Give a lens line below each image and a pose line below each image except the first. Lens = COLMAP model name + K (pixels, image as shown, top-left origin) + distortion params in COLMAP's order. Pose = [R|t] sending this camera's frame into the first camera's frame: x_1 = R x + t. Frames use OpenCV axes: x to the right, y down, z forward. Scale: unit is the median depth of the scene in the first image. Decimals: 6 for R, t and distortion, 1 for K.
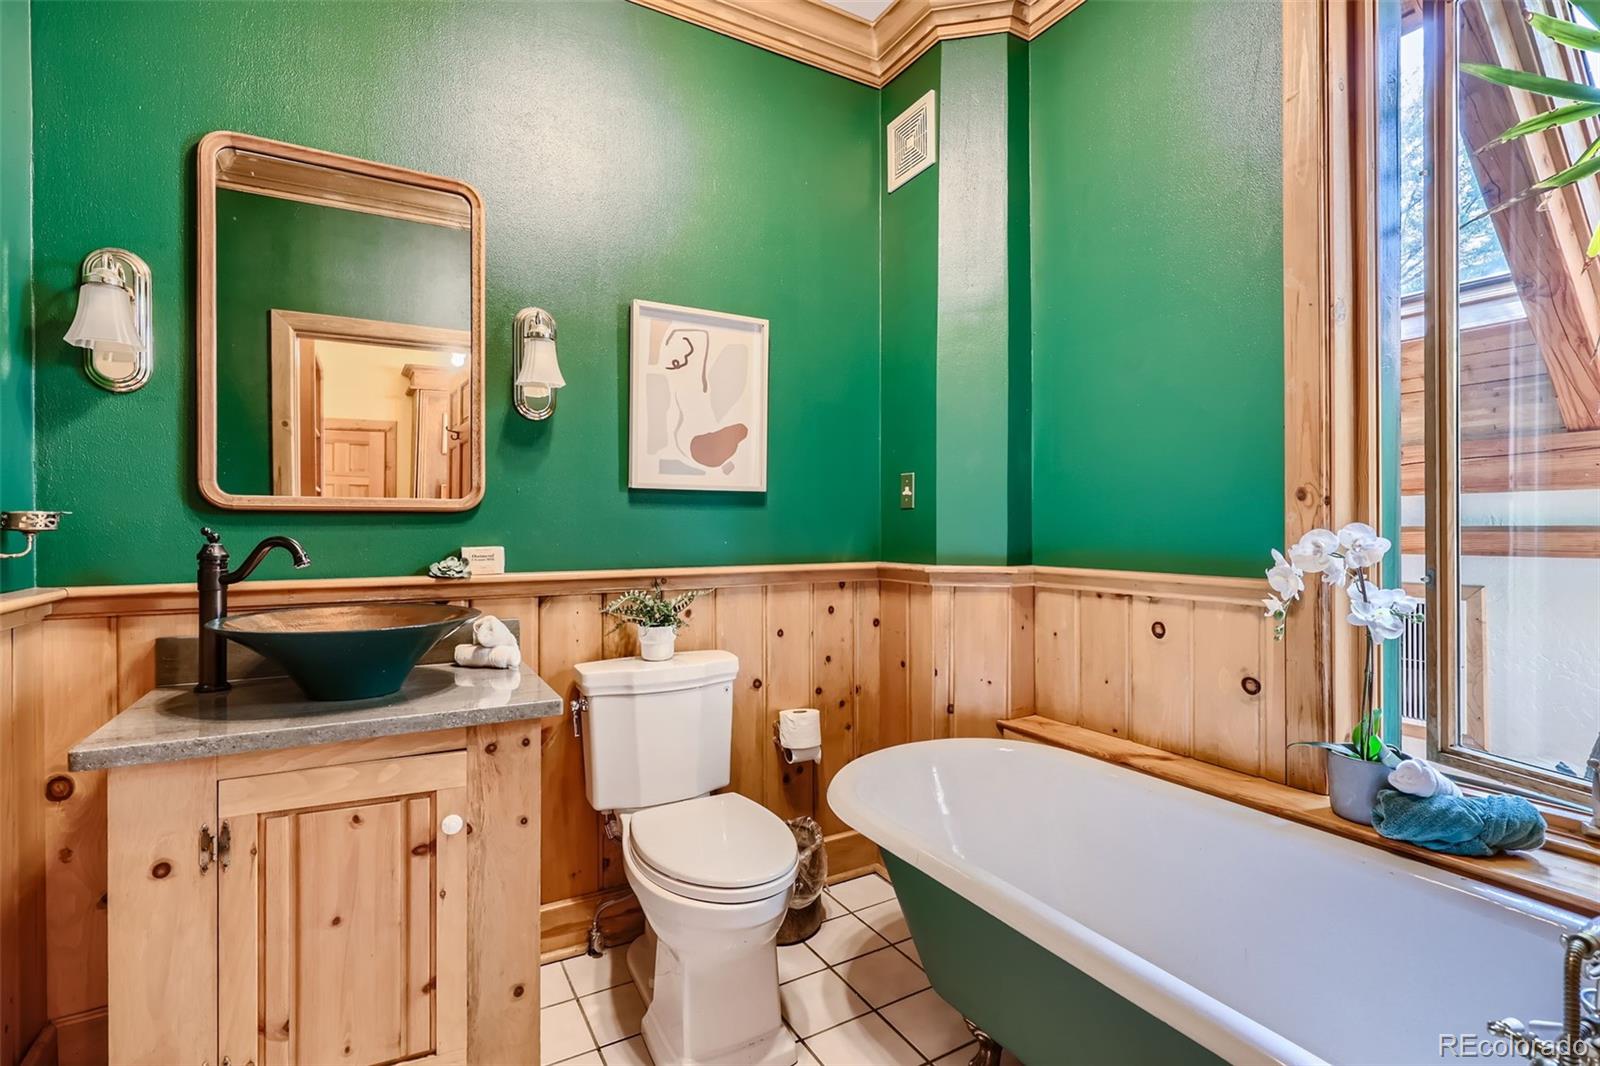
lens RADIAL K [[777.7, 0, 803.6], [0, 777.7, 532.7], [0, 0, 1]] dist [-0.001396, 0.000865]
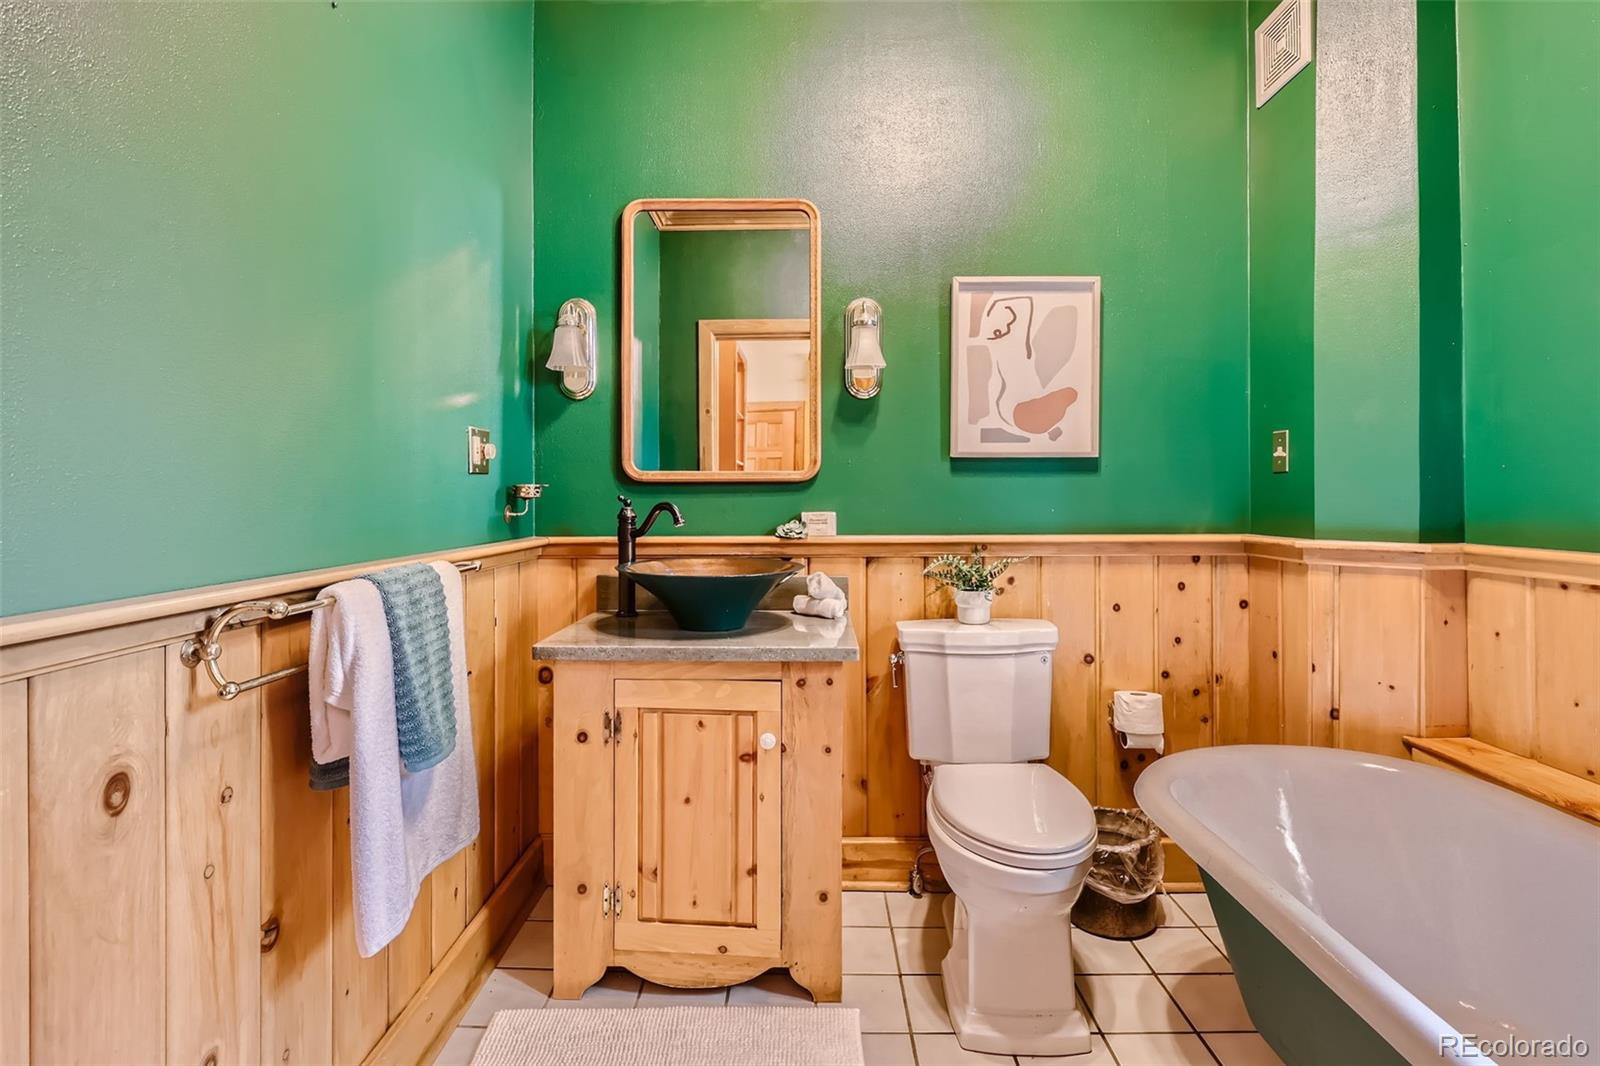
lens RADIAL K [[777.7, 0, 764.2], [0, 777.7, 493.6], [0, 0, 1]] dist [-0.001396, 0.000865]
pose [[0.855586, -0.002228, -0.517656, 0.108342], [-0.002237, 0.999965, -0.008002, 0.000341], [0.517656, 0.008005, 0.855551, -0.025762]]
